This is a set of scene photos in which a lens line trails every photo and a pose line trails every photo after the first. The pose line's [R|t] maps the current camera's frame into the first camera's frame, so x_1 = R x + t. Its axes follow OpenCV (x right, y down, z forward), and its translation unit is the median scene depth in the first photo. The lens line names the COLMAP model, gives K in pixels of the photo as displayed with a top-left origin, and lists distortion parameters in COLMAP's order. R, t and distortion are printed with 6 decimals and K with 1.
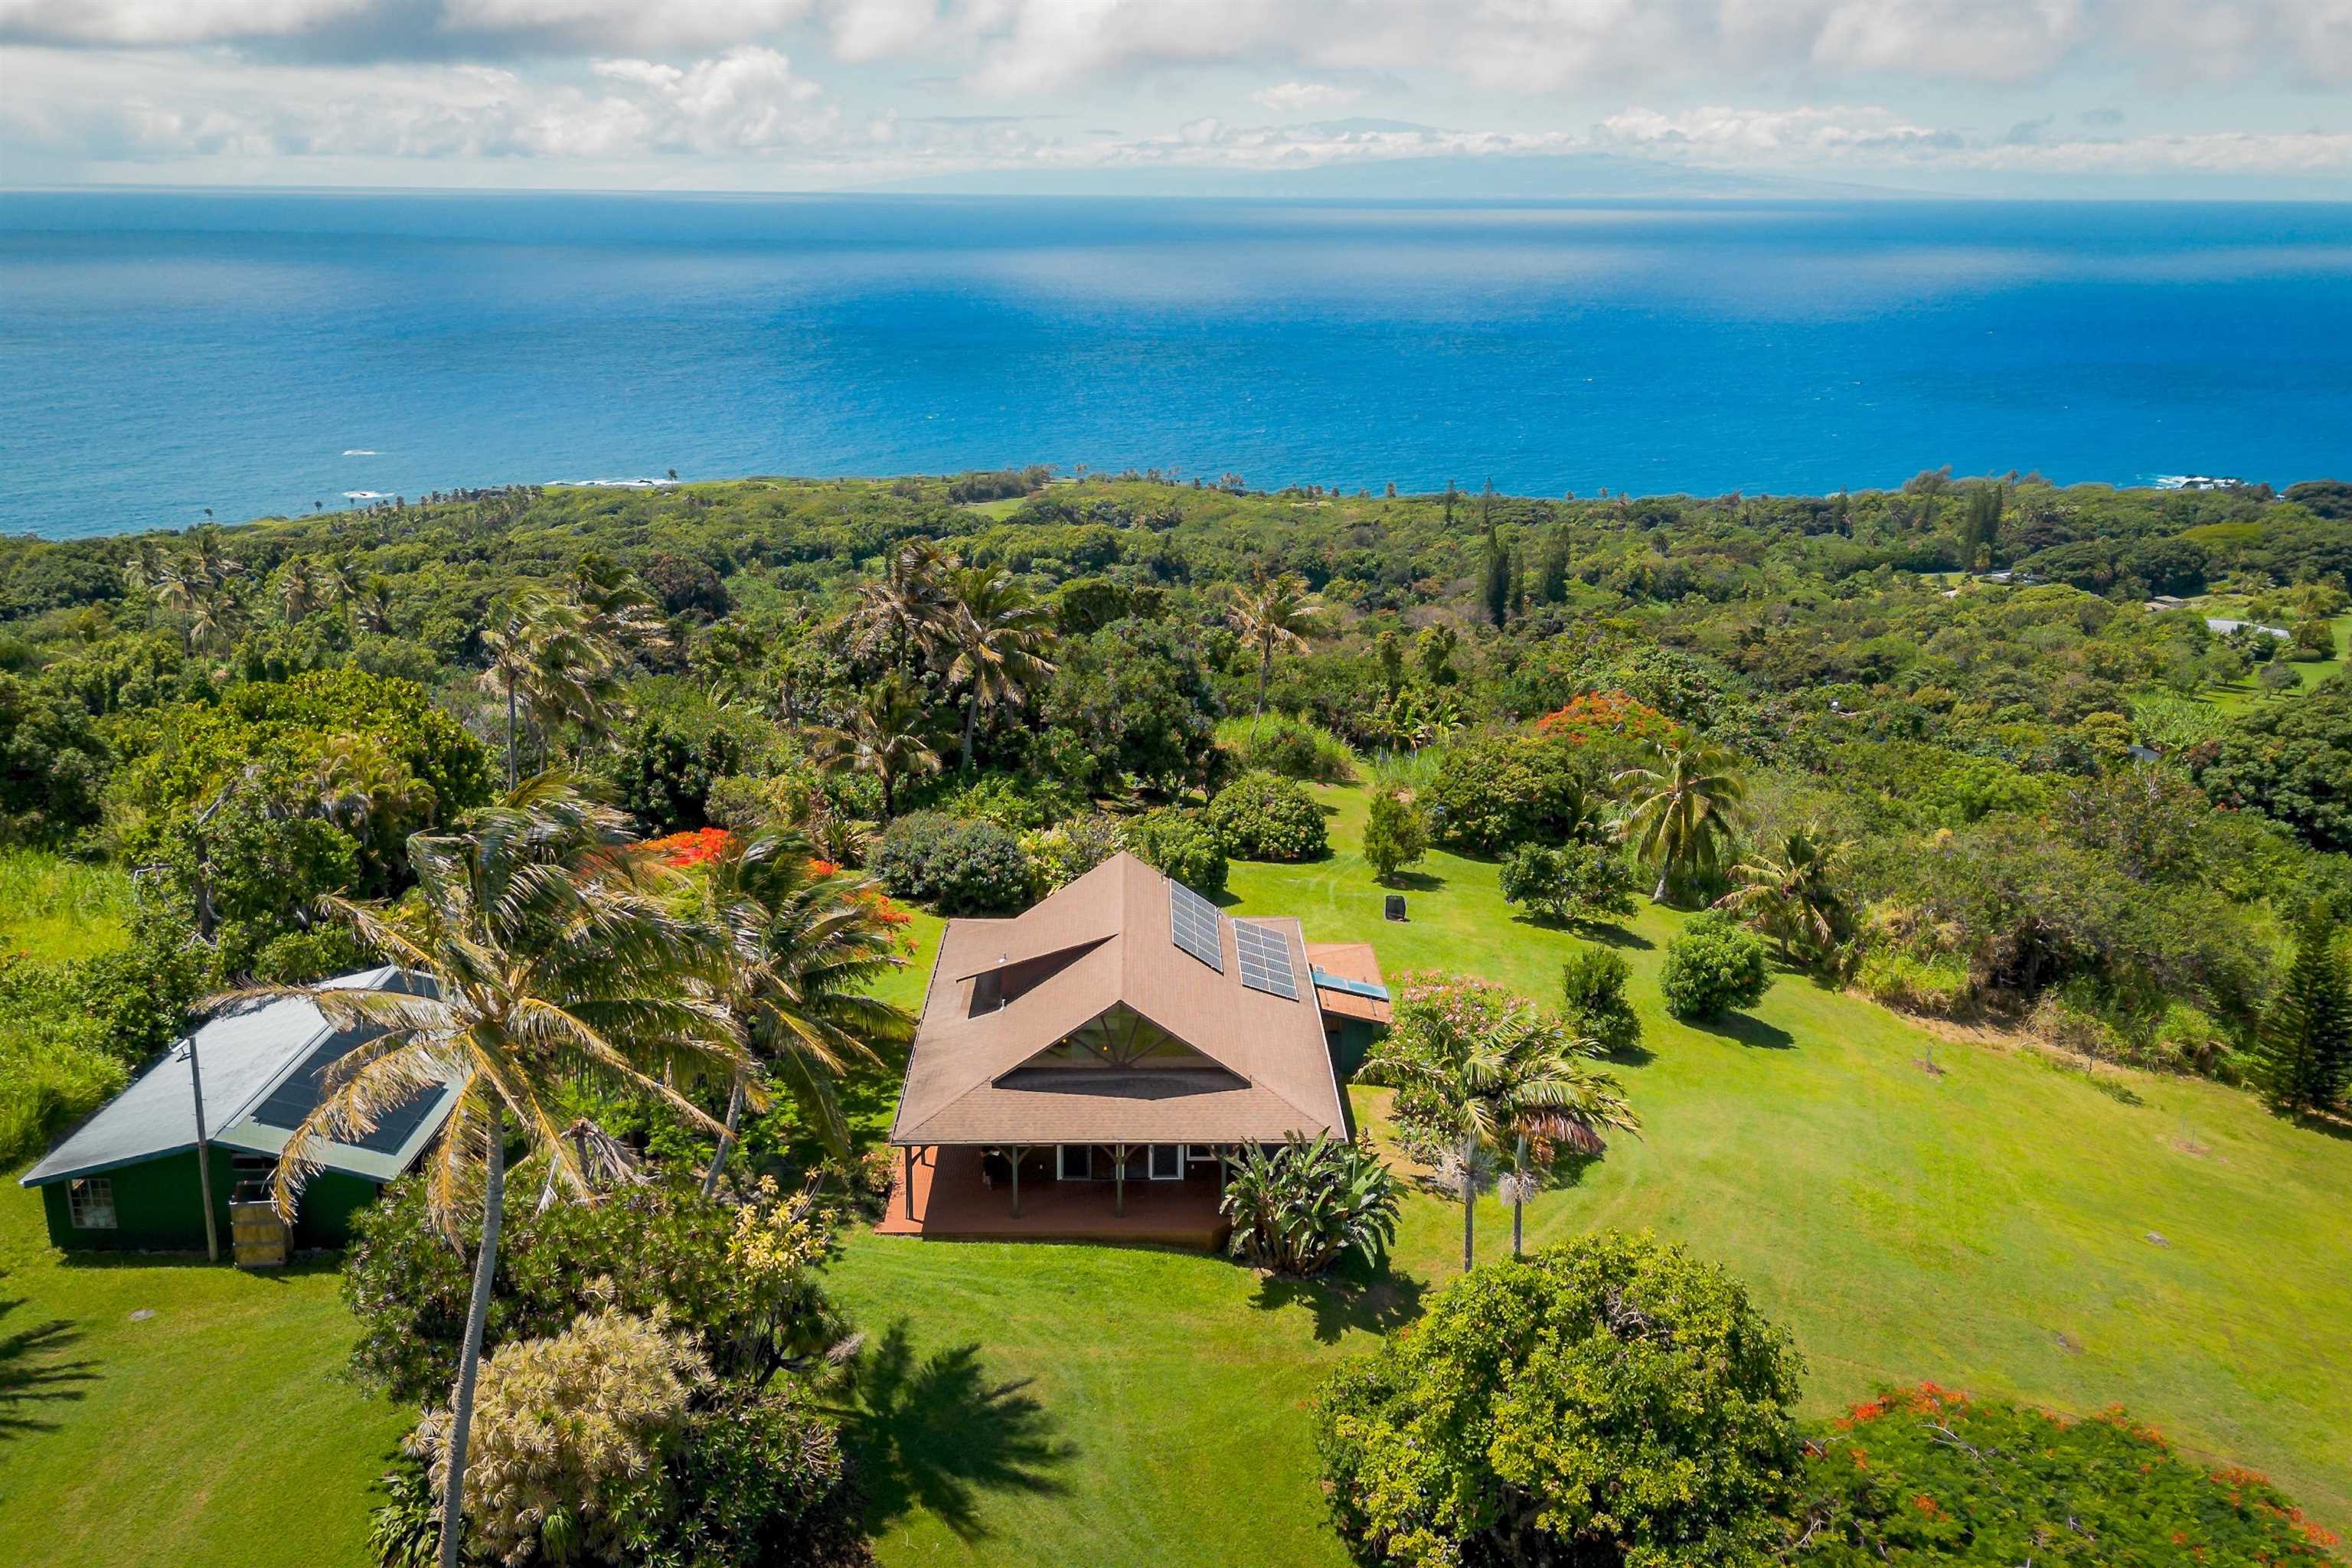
lens RADIAL K [[1631.7, 0, 1176.5], [0, 1631.7, 776.3], [0, 0, 1]] dist [0.006112, -0.000491]
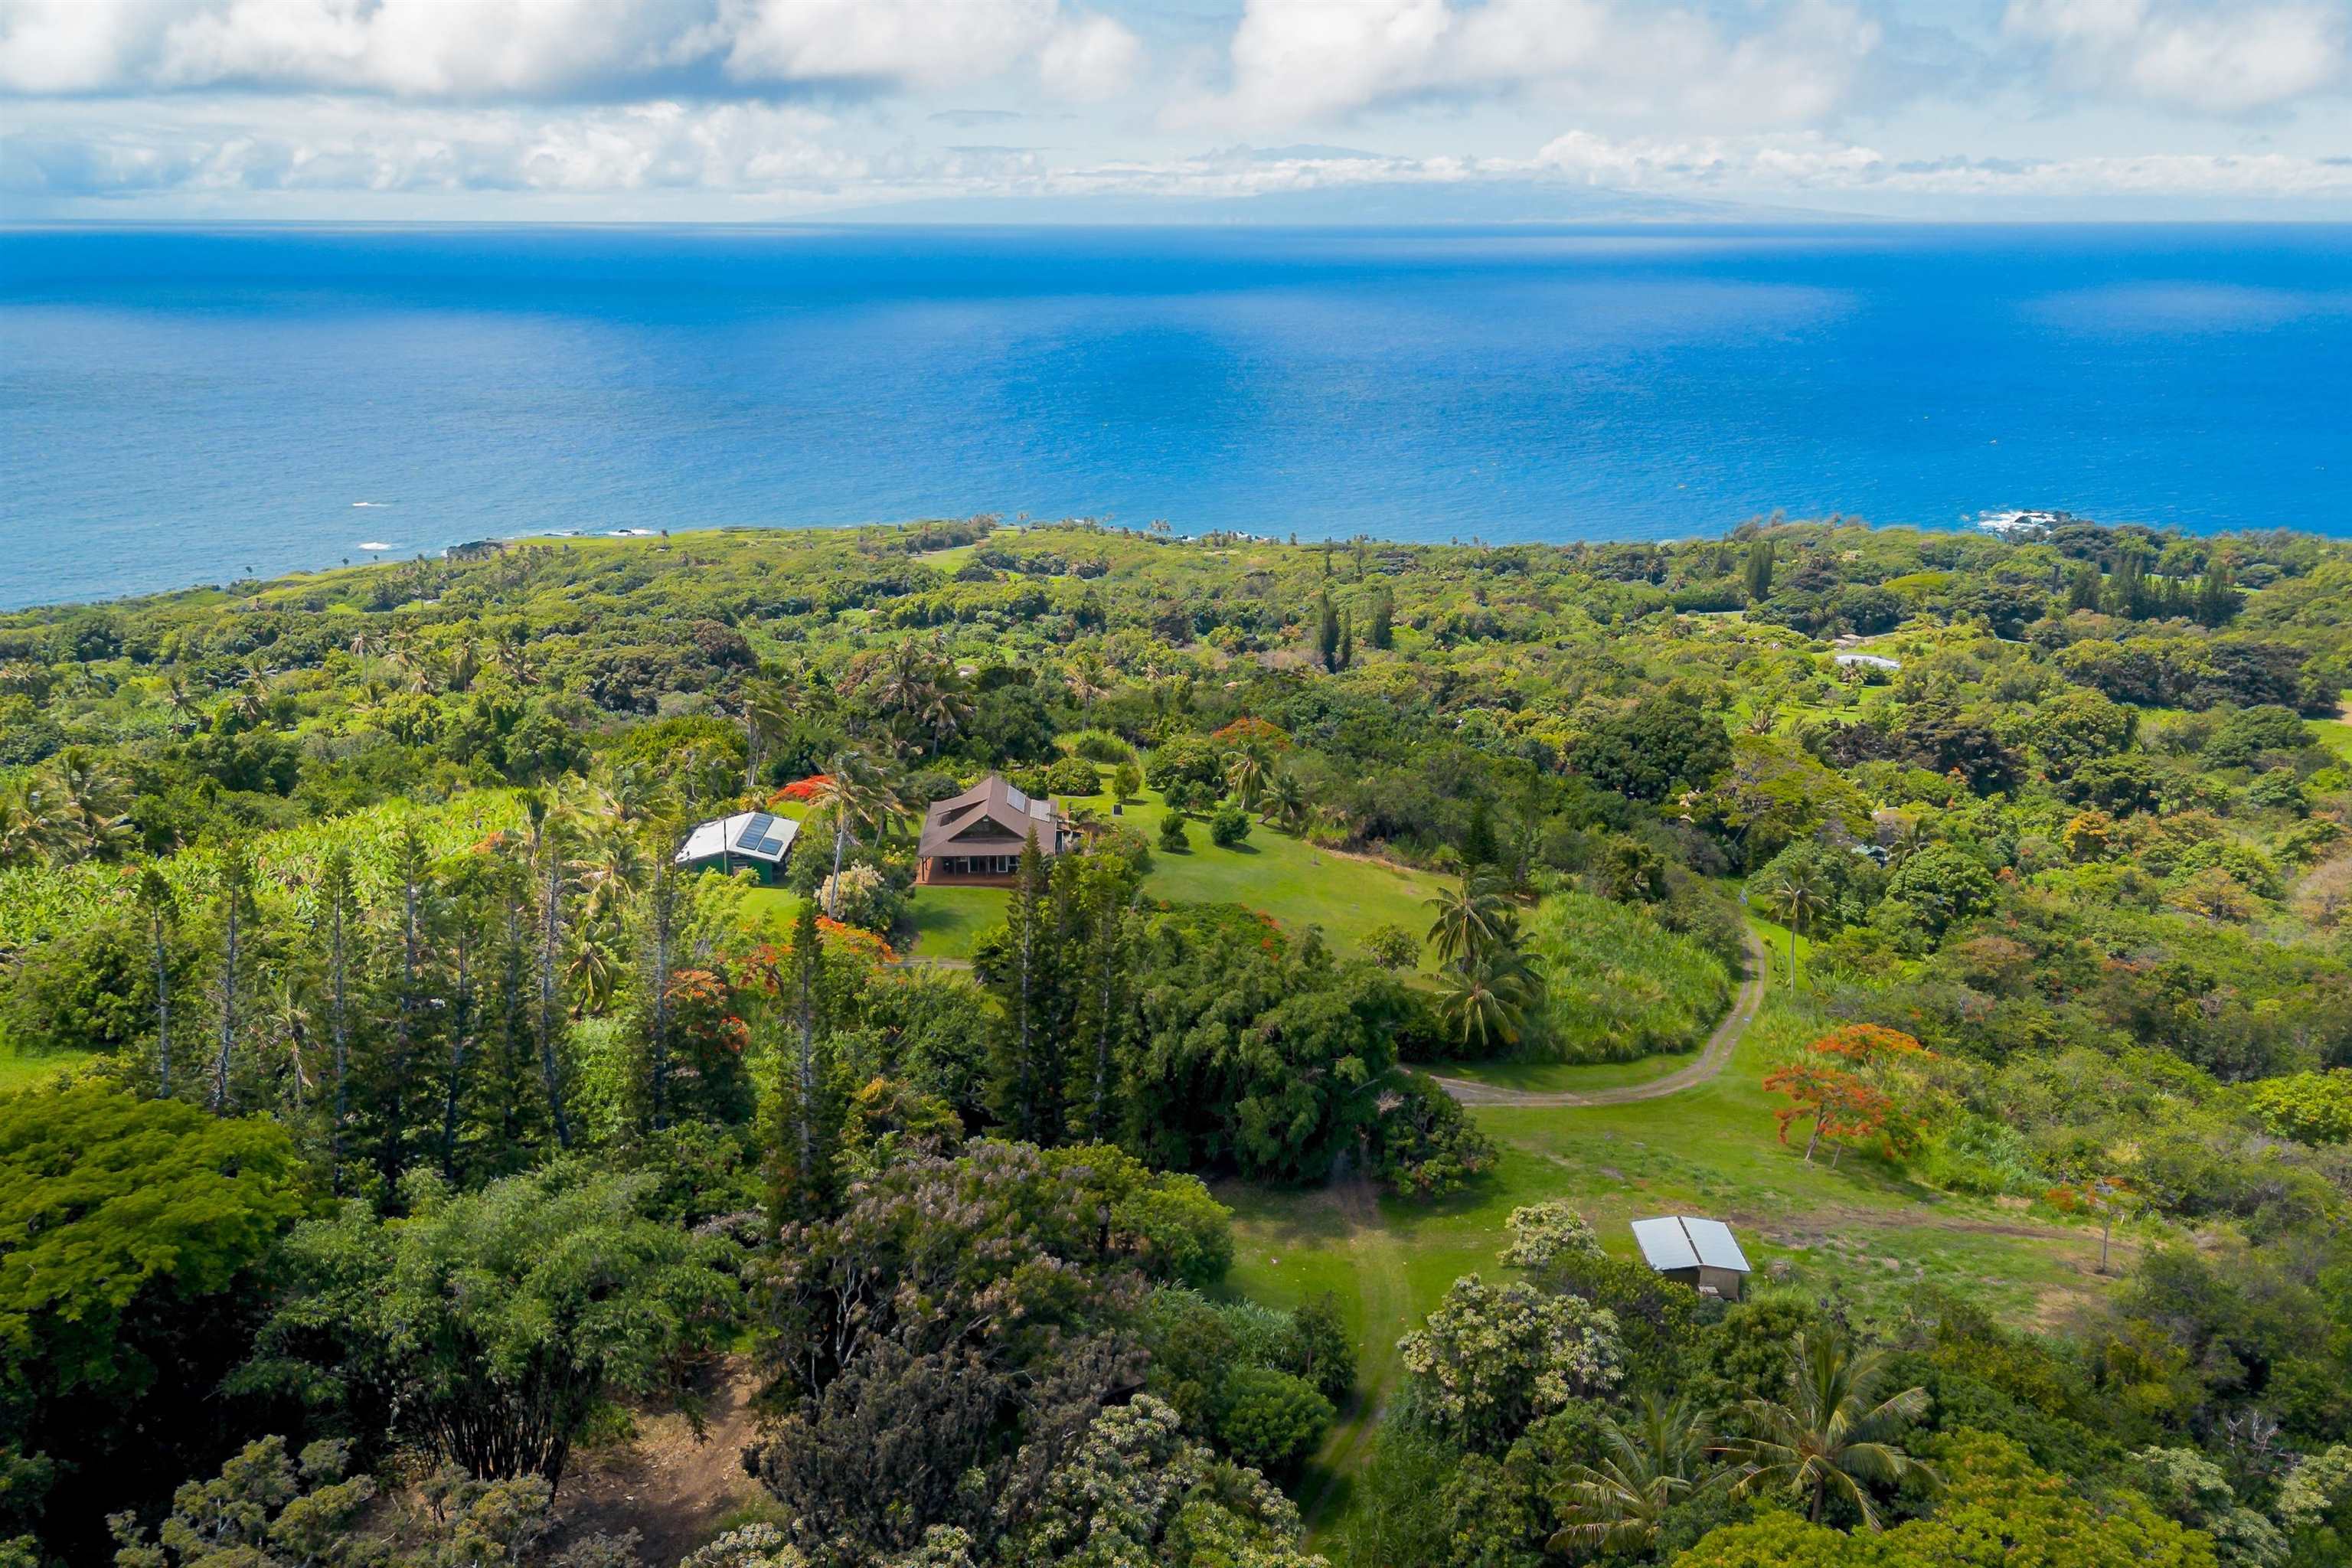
lens RADIAL K [[1631.7, 0, 1176.6], [0, 1631.7, 787.4], [0, 0, 1]] dist [0.006112, -0.000491]
pose [[0.999534, -0.013778, 0.027225, 0.029447], [0.013997, 0.999871, -0.007880, 0.012821], [-0.027113, 0.008257, 0.999598, -0.259513]]
